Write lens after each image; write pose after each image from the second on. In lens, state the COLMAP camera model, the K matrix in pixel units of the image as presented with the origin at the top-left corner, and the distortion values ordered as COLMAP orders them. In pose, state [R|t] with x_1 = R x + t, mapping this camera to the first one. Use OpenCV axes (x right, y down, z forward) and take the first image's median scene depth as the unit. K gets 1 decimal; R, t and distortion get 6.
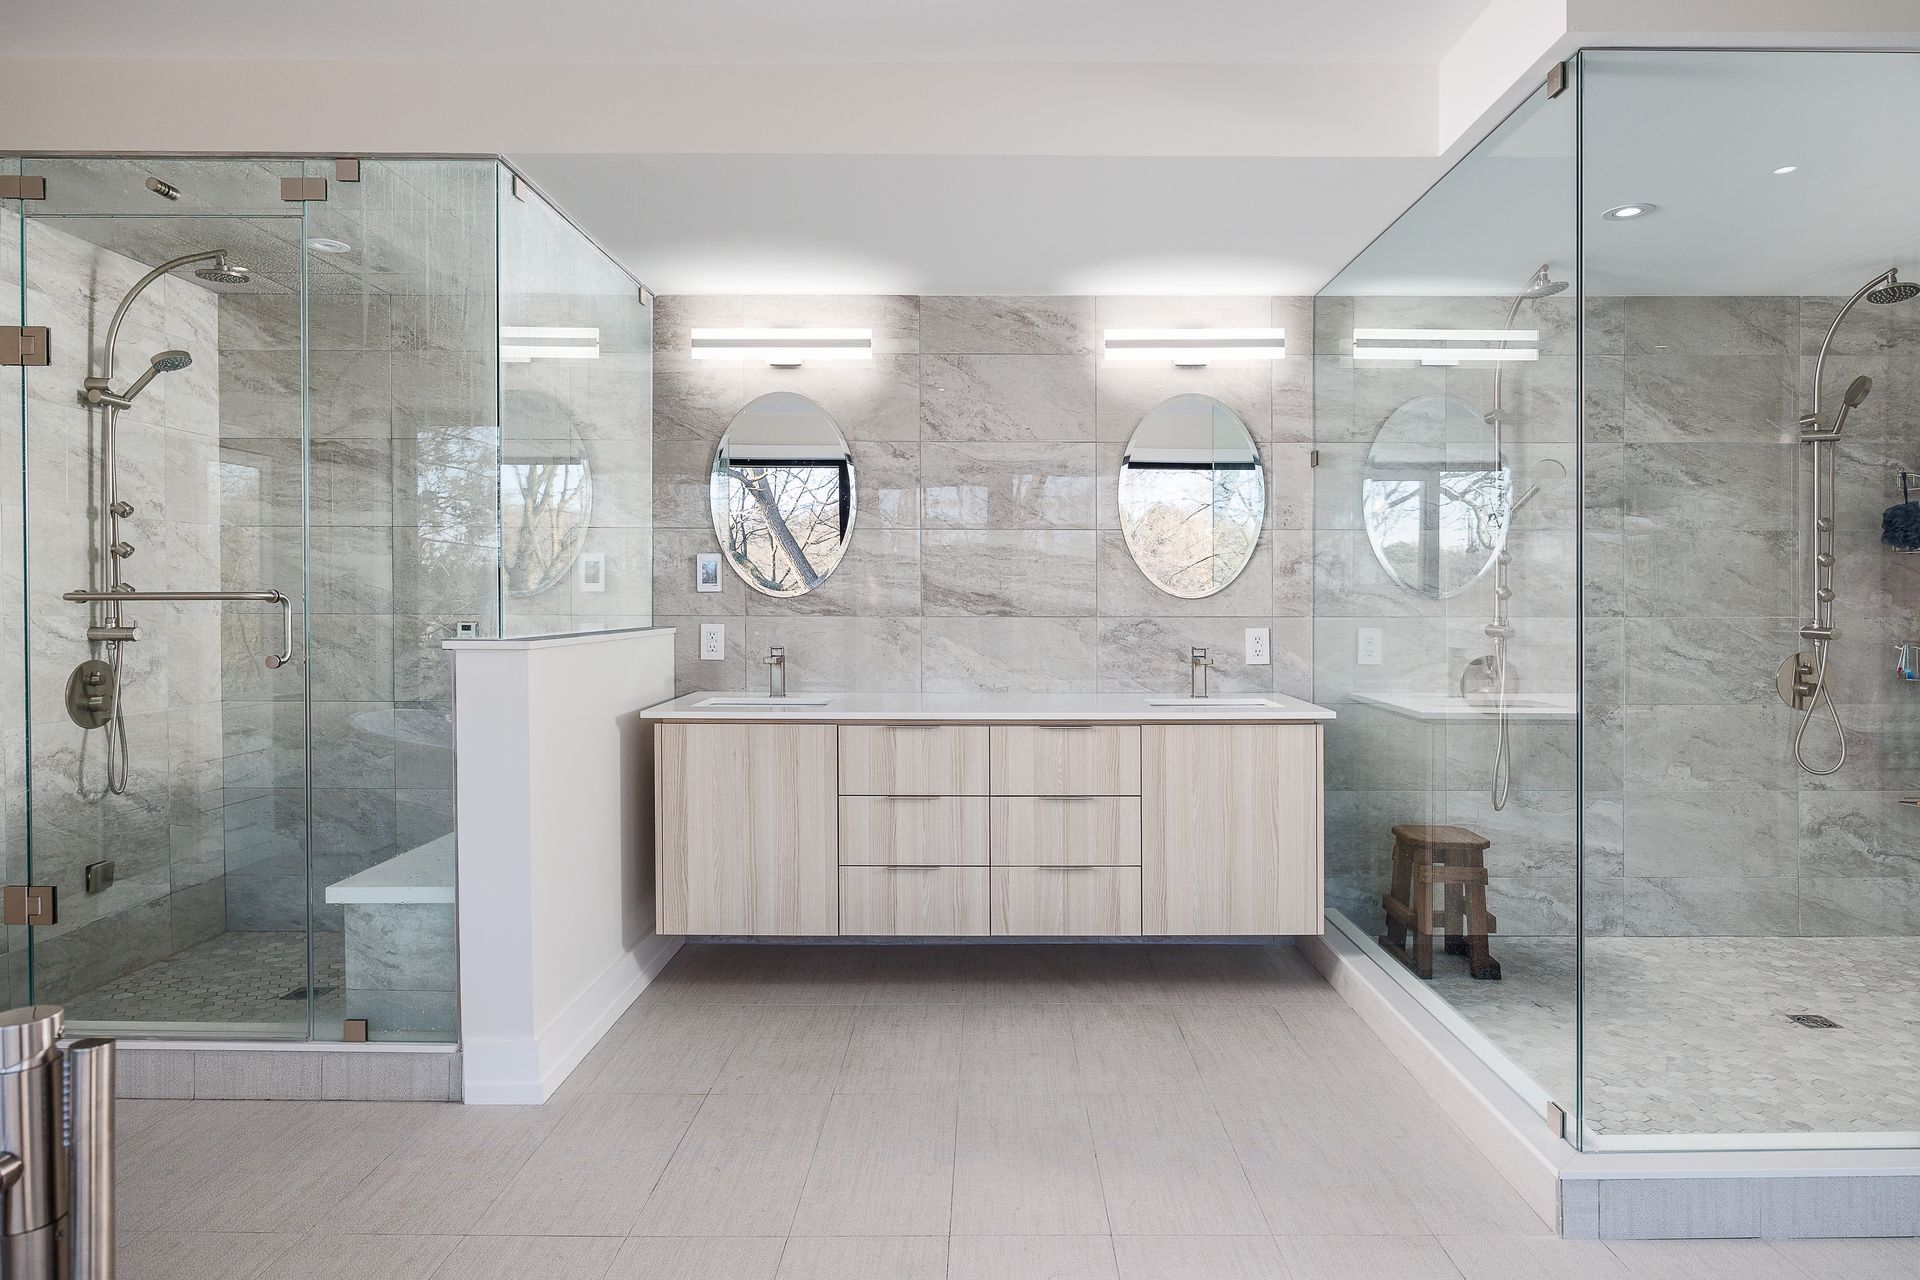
lens RADIAL K [[1126.7, 0, 991.8], [0, 1126.7, 613.8], [0, 0, 1]] dist [-0.000290, -0.001354]
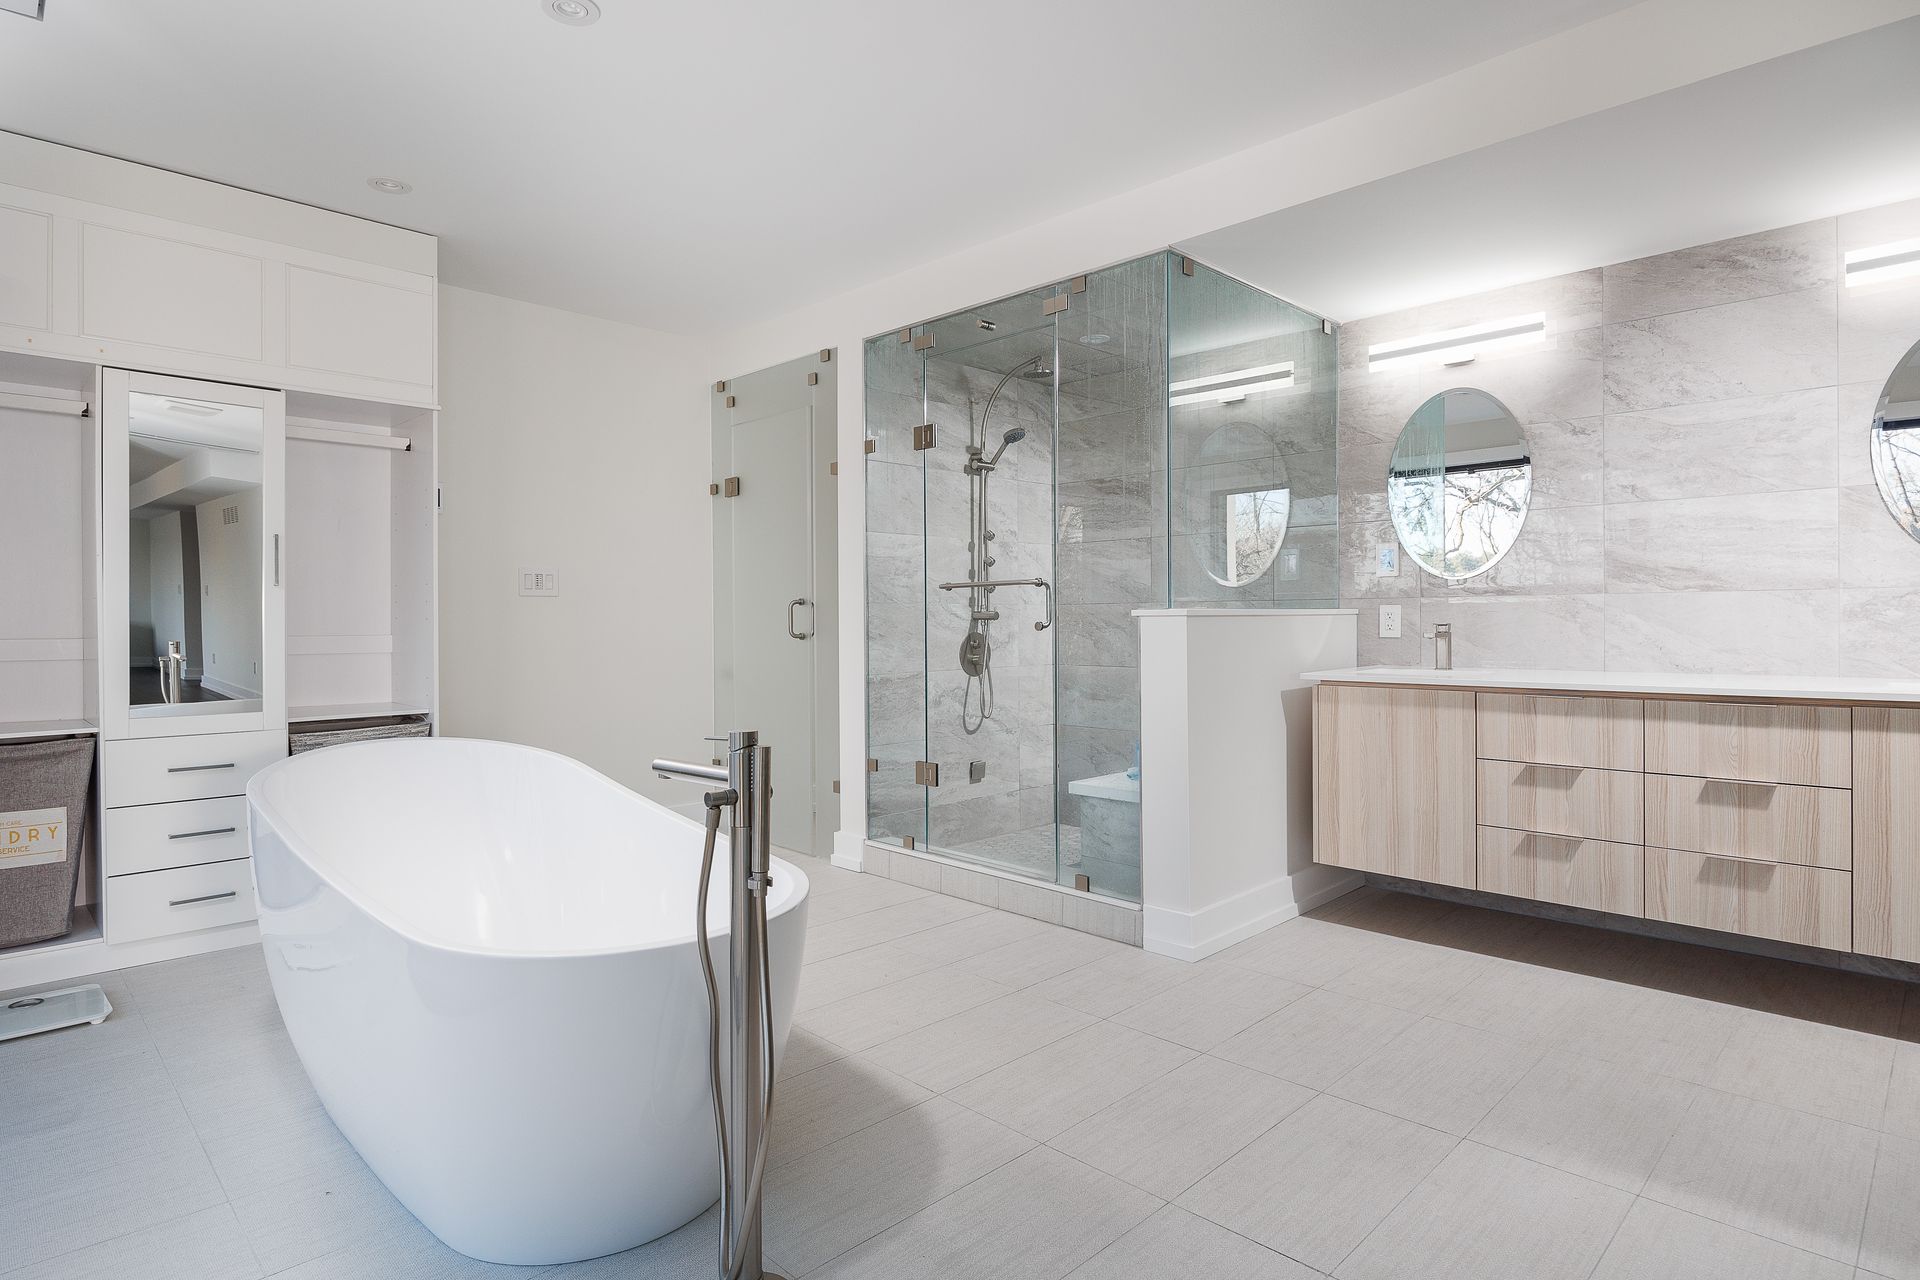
lens RADIAL K [[1021.5, 0, 966.1], [0, 1021.5, 624.9], [0, 0, 1]] dist [-0.002823, -0.001481]
pose [[0.710357, -0.006118, -0.703815, 0.185522], [0.002094, 0.999976, -0.006578, 0.037952], [0.703838, 0.003199, 0.710353, -0.020321]]
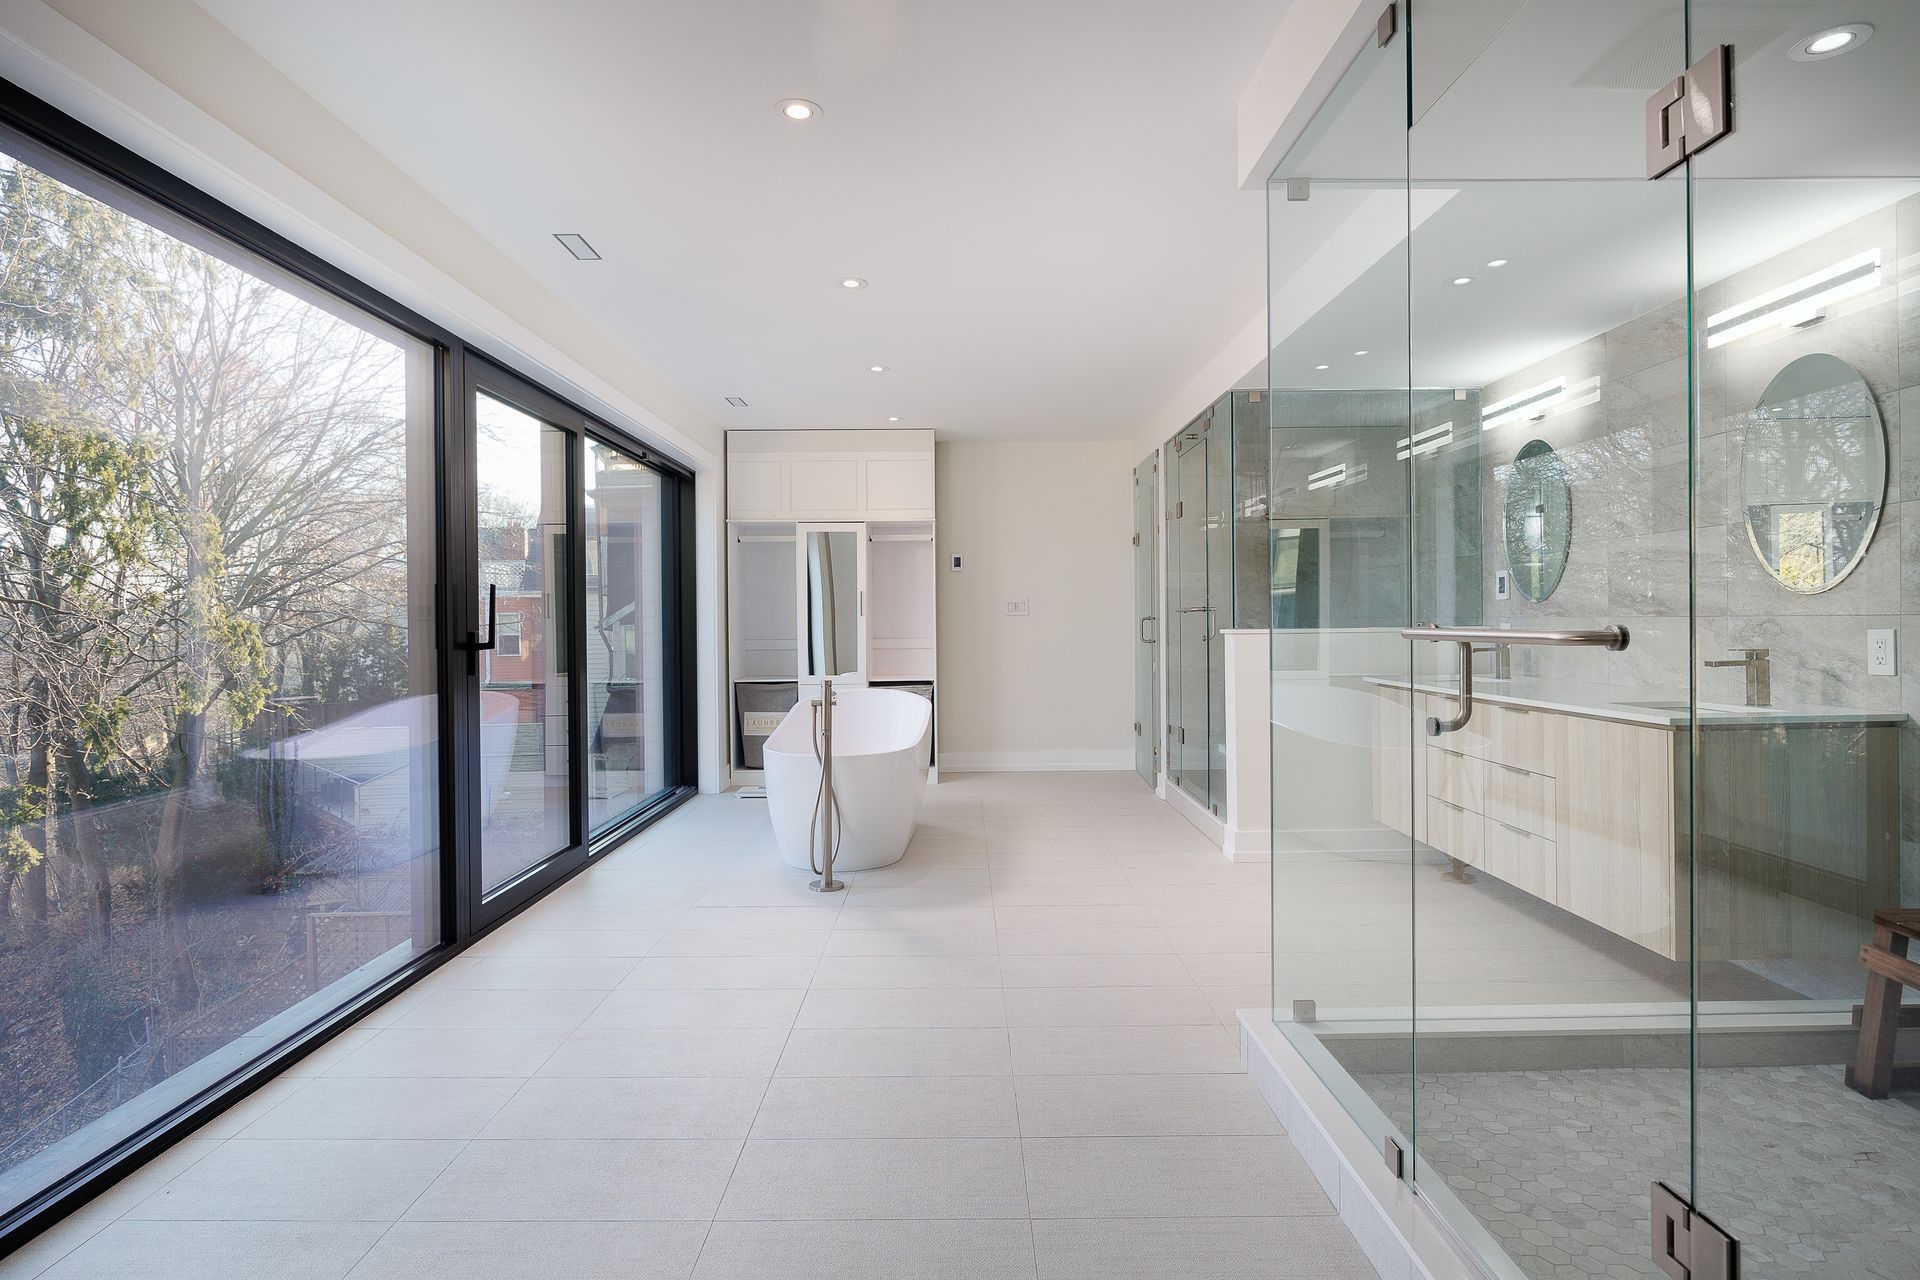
lens RADIAL K [[1021.5, 0, 966.1], [0, 1021.5, 624.9], [0, 0, 1]] dist [-0.002823, -0.001481]
pose [[0.000181, 0.003407, -0.999994, 1.058726], [0.000019, 0.999994, 0.003407, 0.008033], [1.000000, -0.000020, 0.000181, 0.398080]]
